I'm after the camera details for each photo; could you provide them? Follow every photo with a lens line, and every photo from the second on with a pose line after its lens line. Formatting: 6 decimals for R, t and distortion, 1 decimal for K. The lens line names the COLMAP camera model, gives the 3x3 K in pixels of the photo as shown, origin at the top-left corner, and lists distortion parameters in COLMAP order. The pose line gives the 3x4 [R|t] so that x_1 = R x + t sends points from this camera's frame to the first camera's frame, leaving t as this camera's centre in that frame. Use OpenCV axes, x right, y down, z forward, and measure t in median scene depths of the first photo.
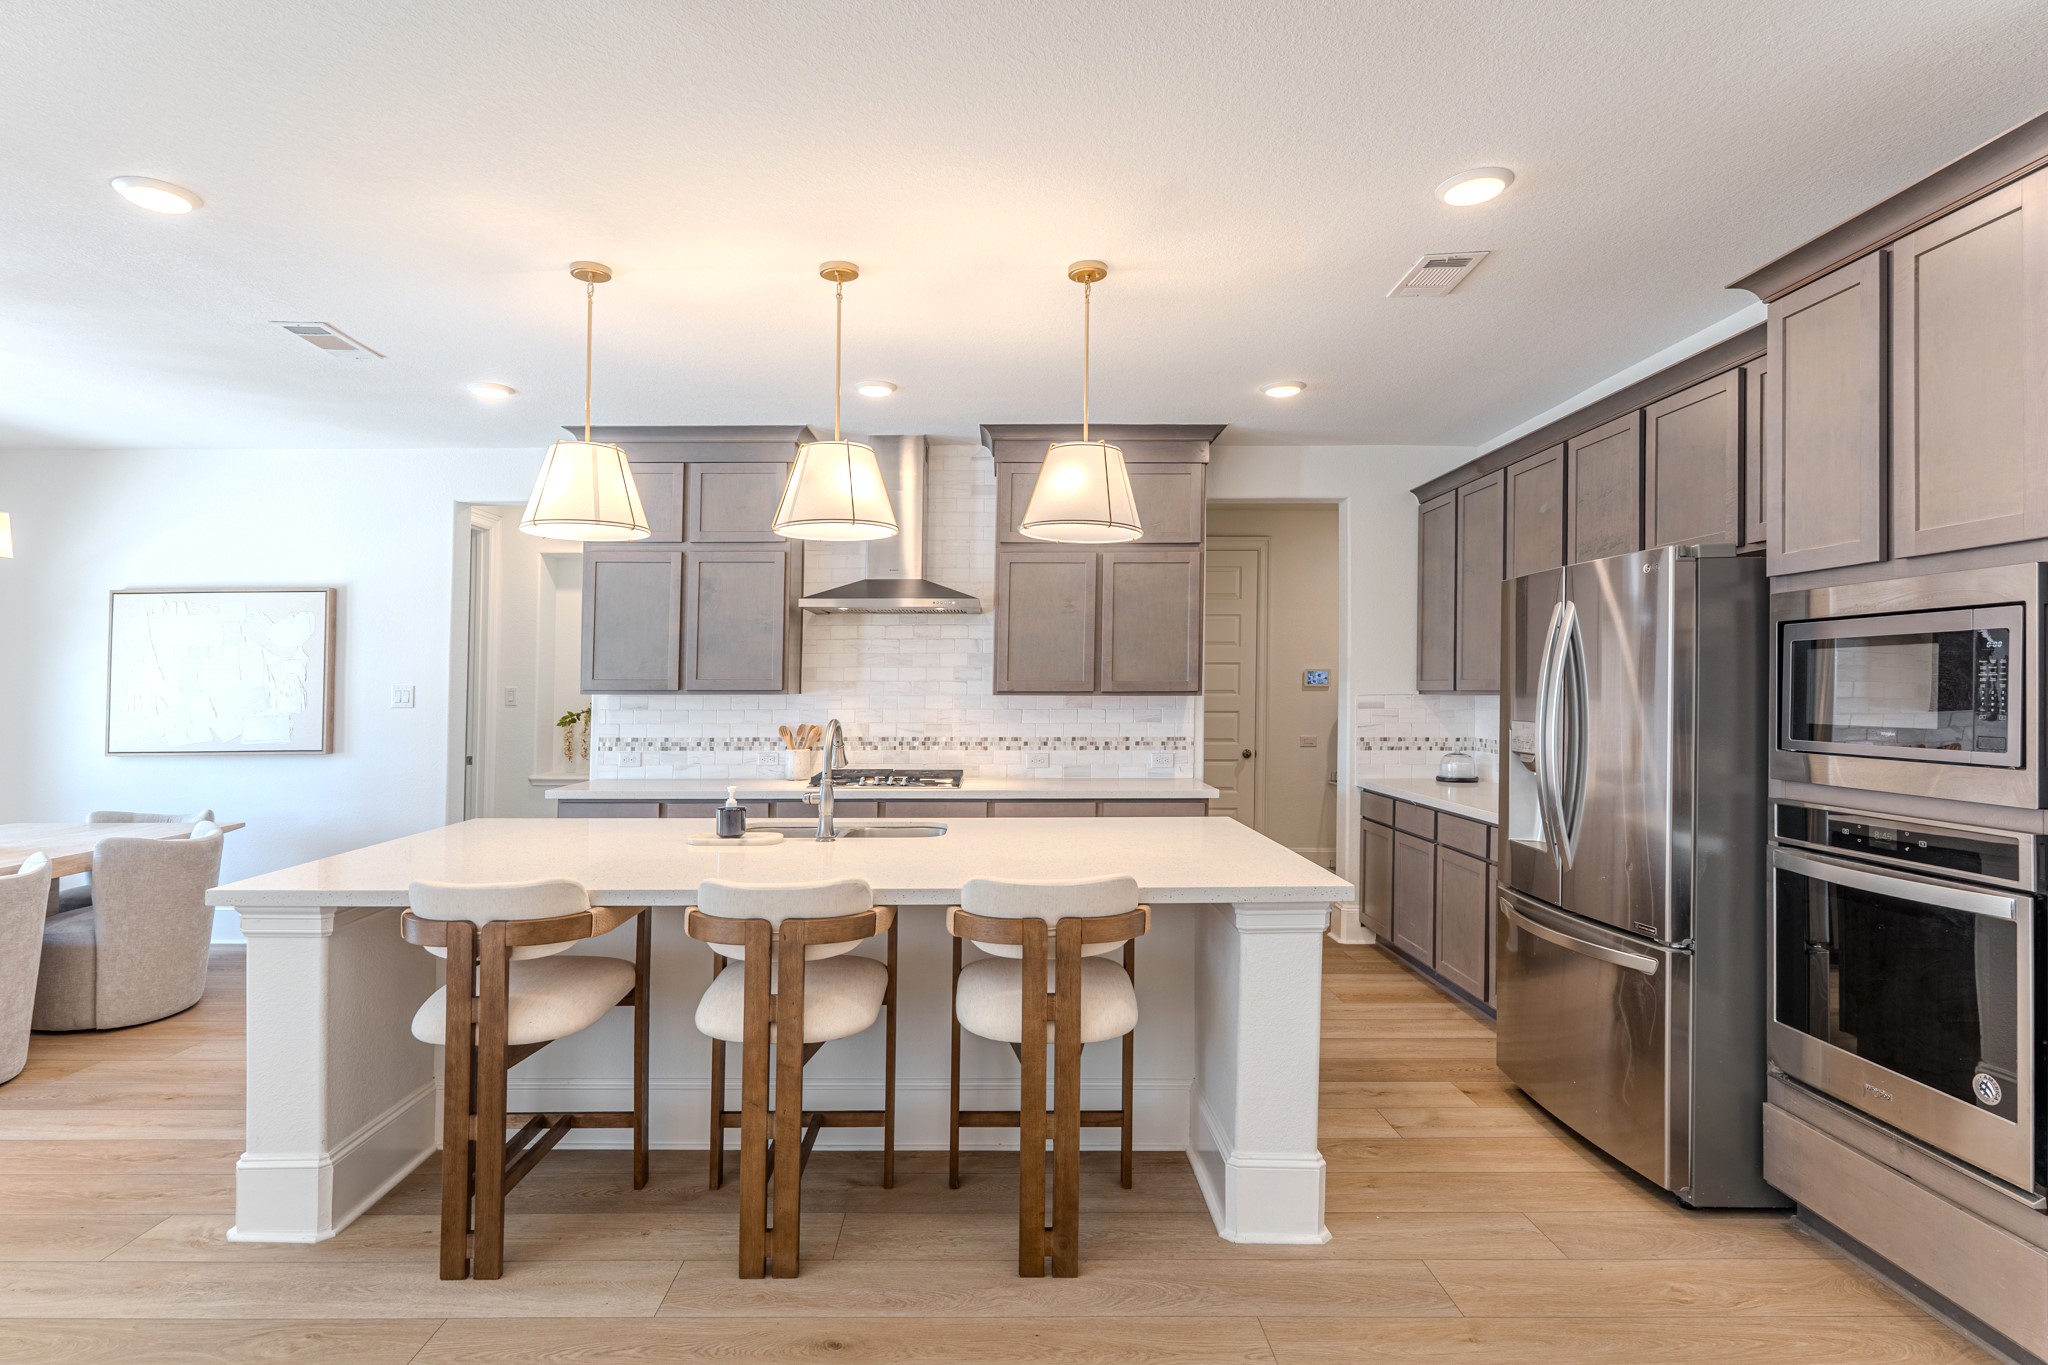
lens RADIAL K [[1016.0, 0, 988.0], [0, 1016.0, 659.9], [0, 0, 1]] dist [-0.003356, 0.000213]
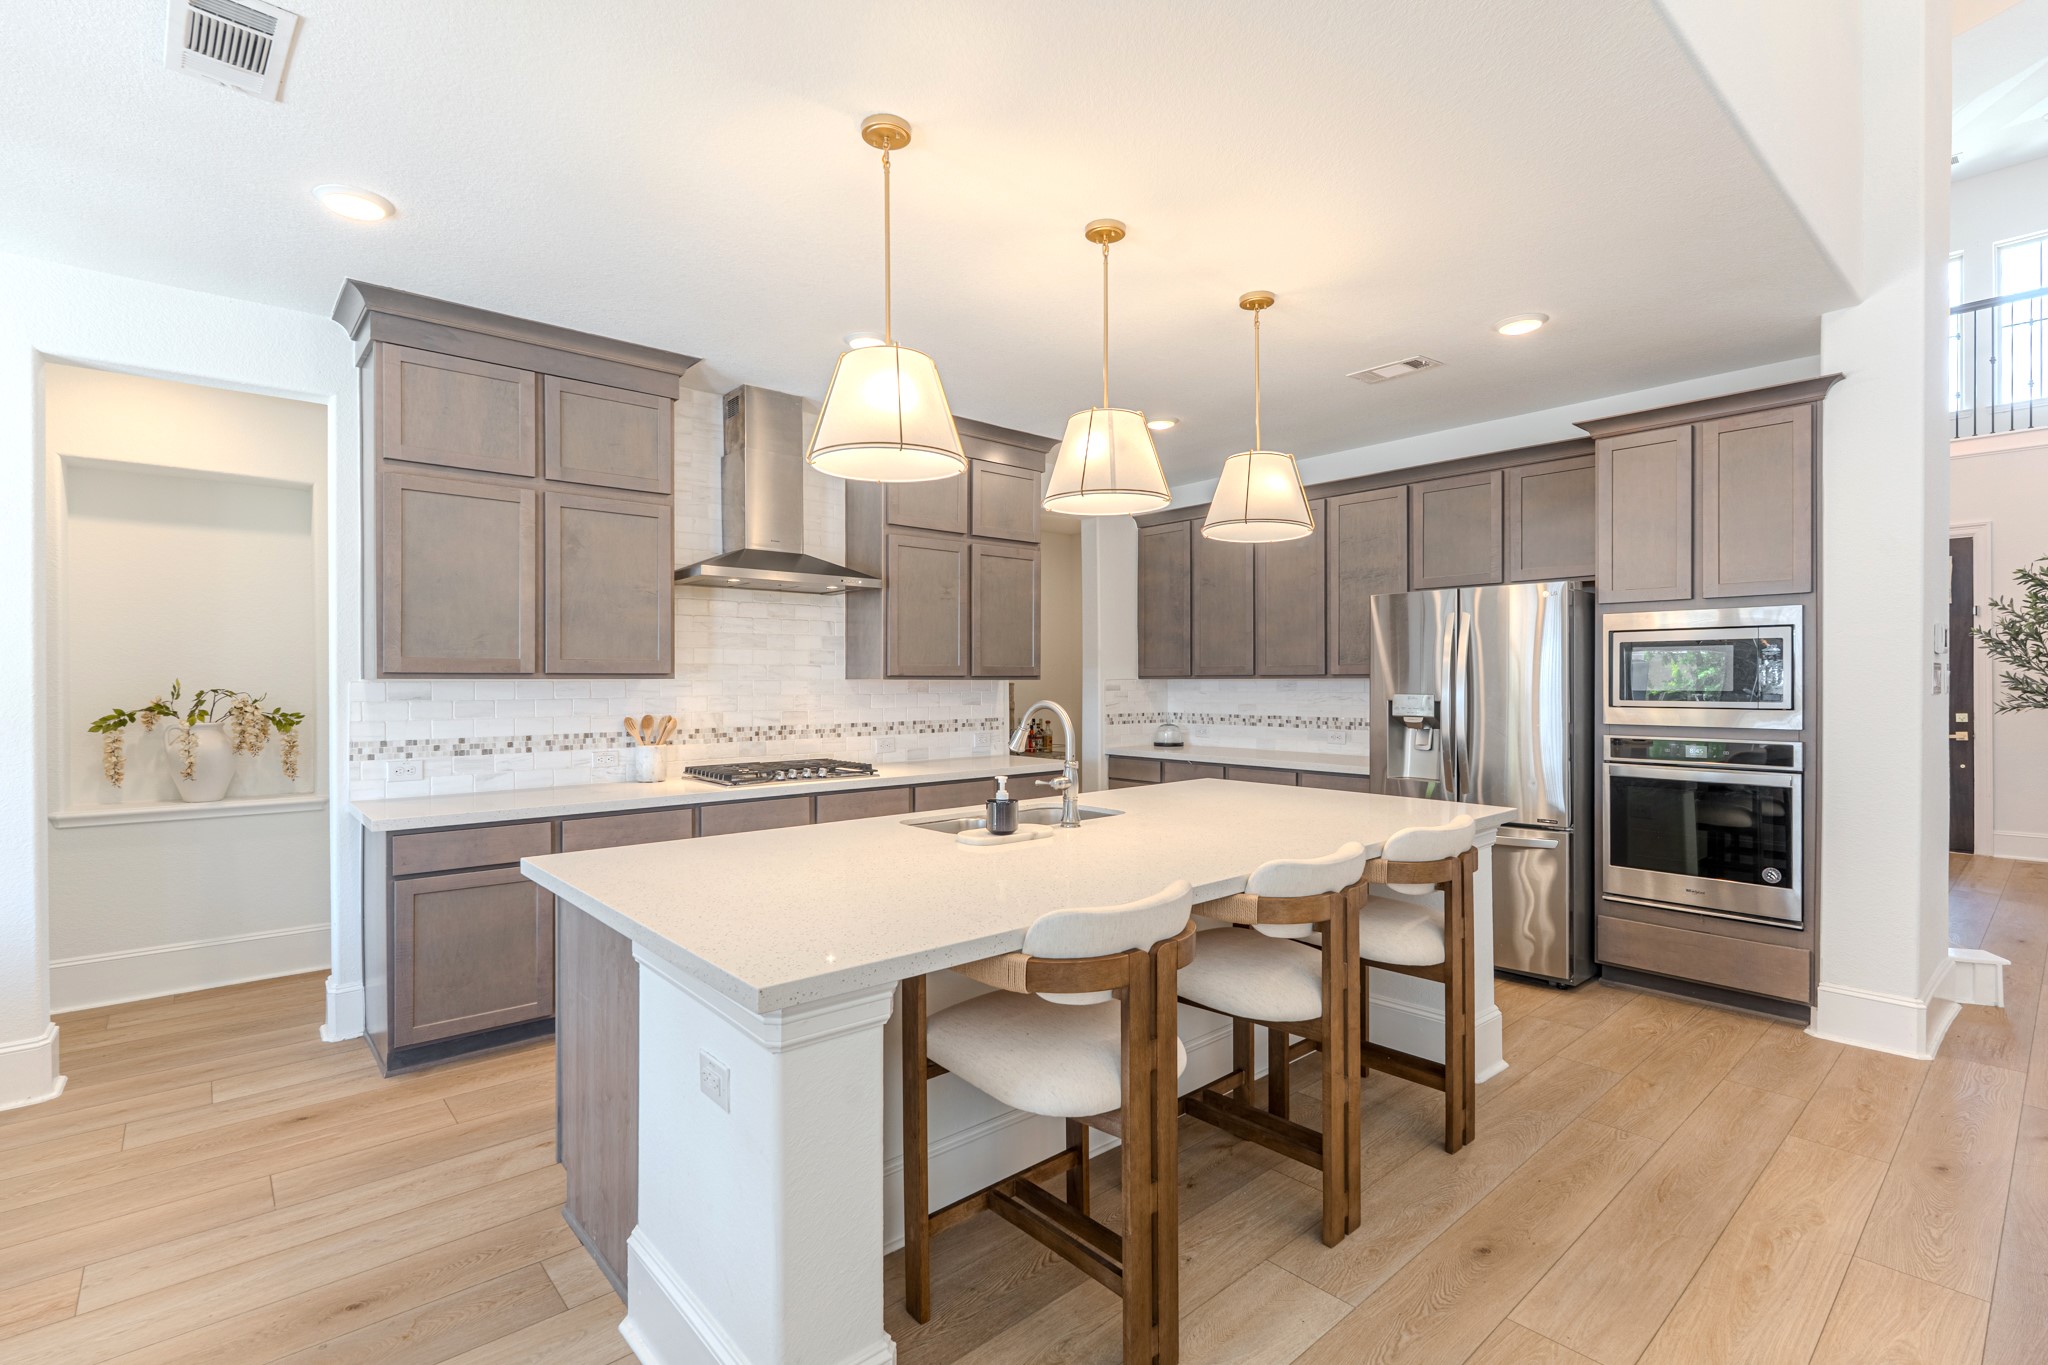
lens RADIAL K [[942.3, 0, 1009.4], [0, 942.3, 680.9], [0, 0, 1]] dist [-0.000433, -0.000232]
pose [[0.752013, -0.001833, 0.659146, -0.499195], [-0.017010, 0.999609, 0.022186, 0.013783], [-0.658929, -0.027896, 0.751688, 0.236297]]
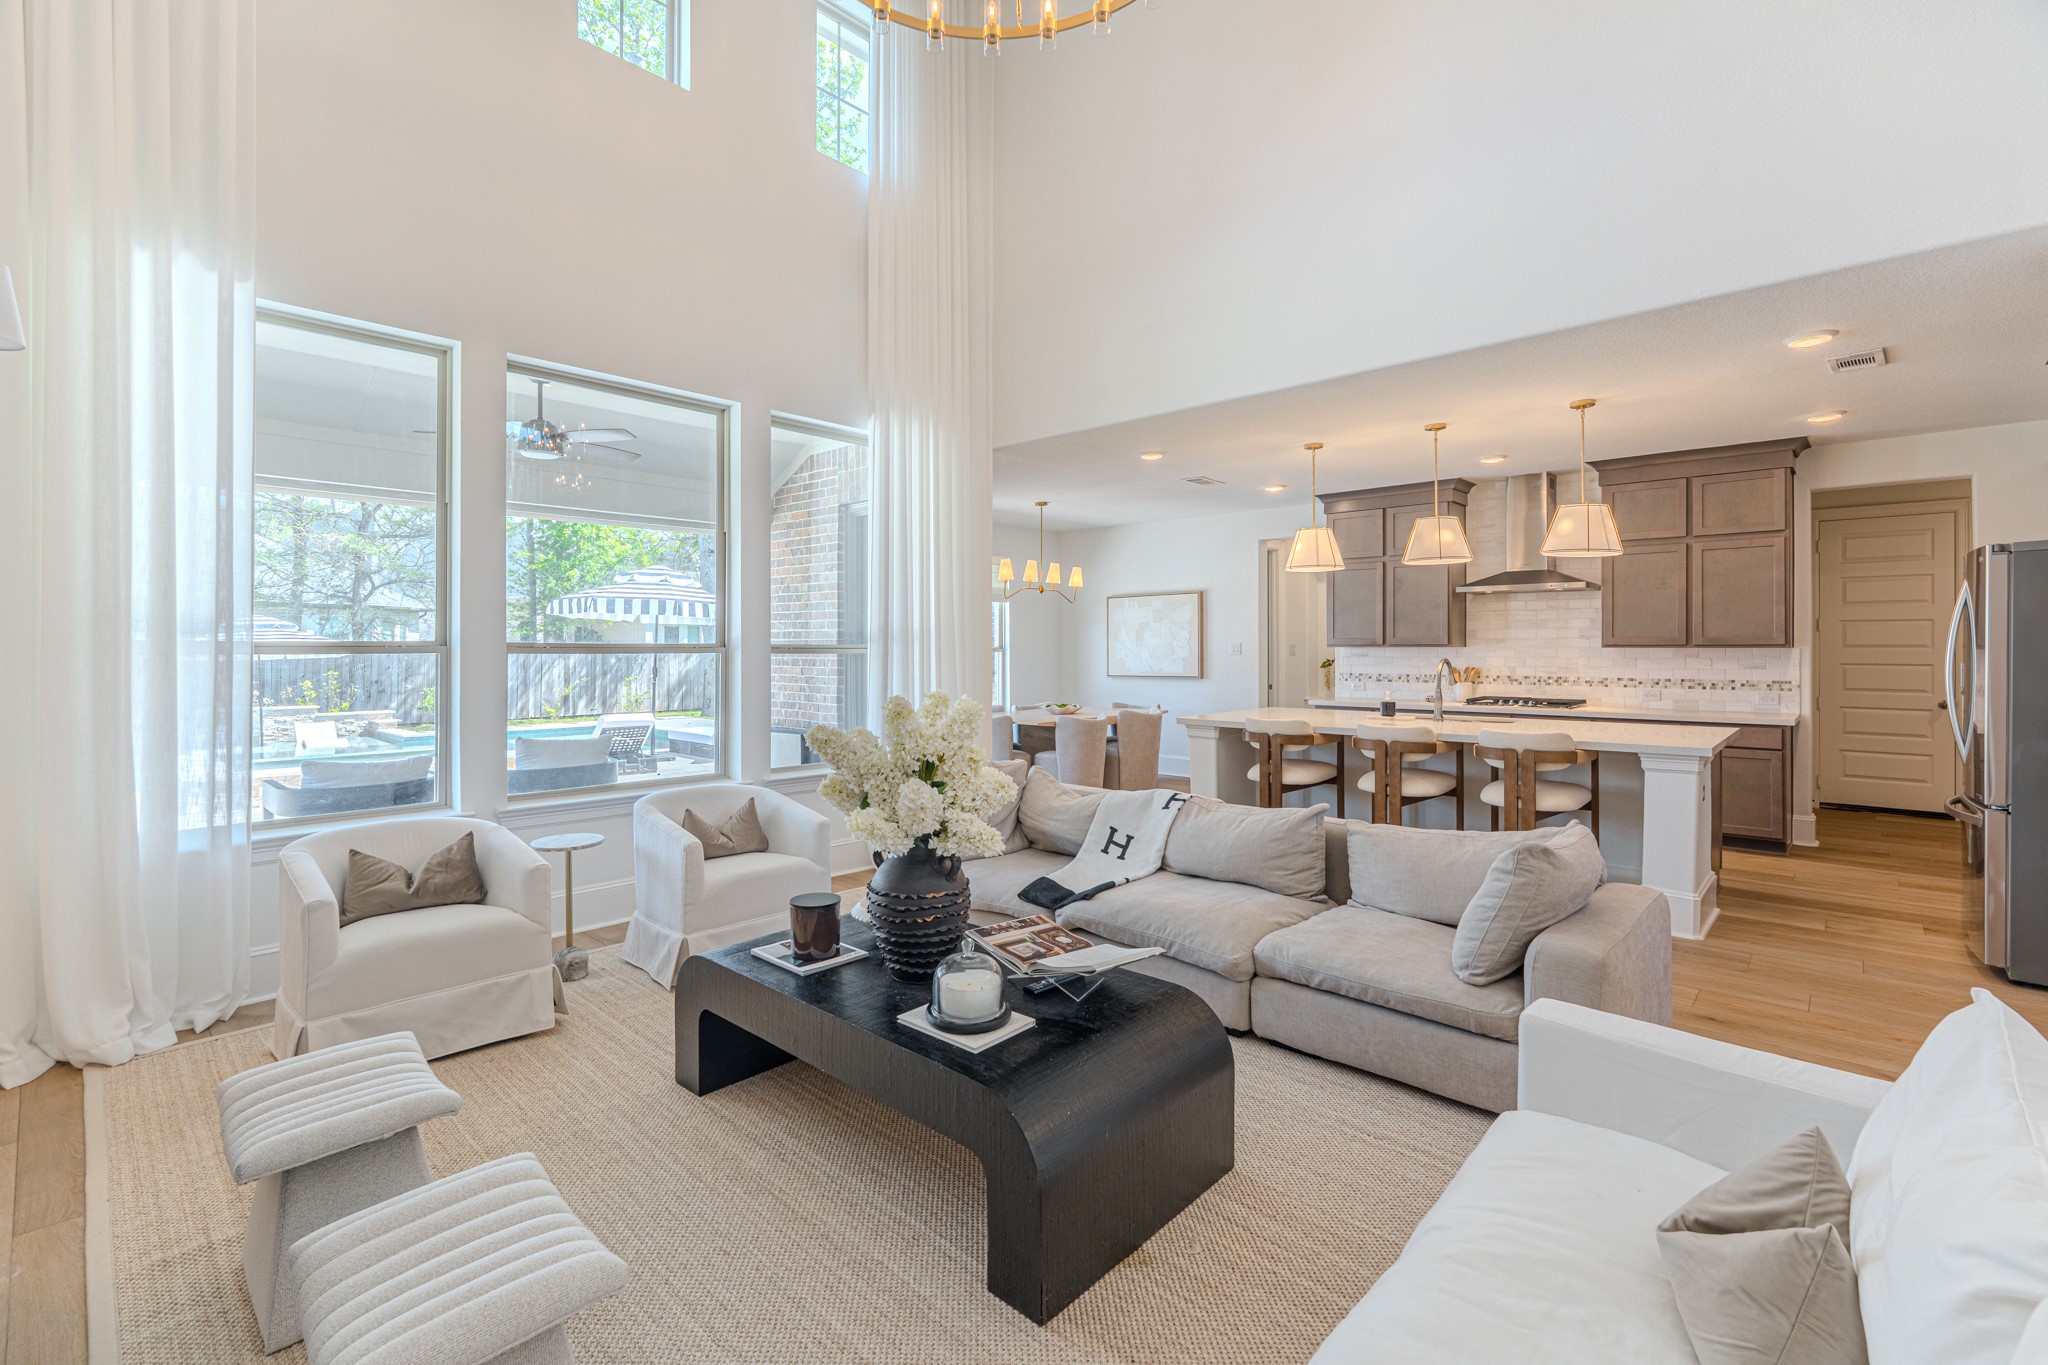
lens RADIAL K [[891.1, 0, 1029.7], [0, 891.1, 636.6], [0, 0, 1]] dist [-0.001344, -0.001602]
pose [[0.739258, -0.008246, -0.673372, 0.253510], [0.018761, 0.999789, 0.008354, -0.006623], [0.673161, -0.018810, 0.739257, -0.478733]]
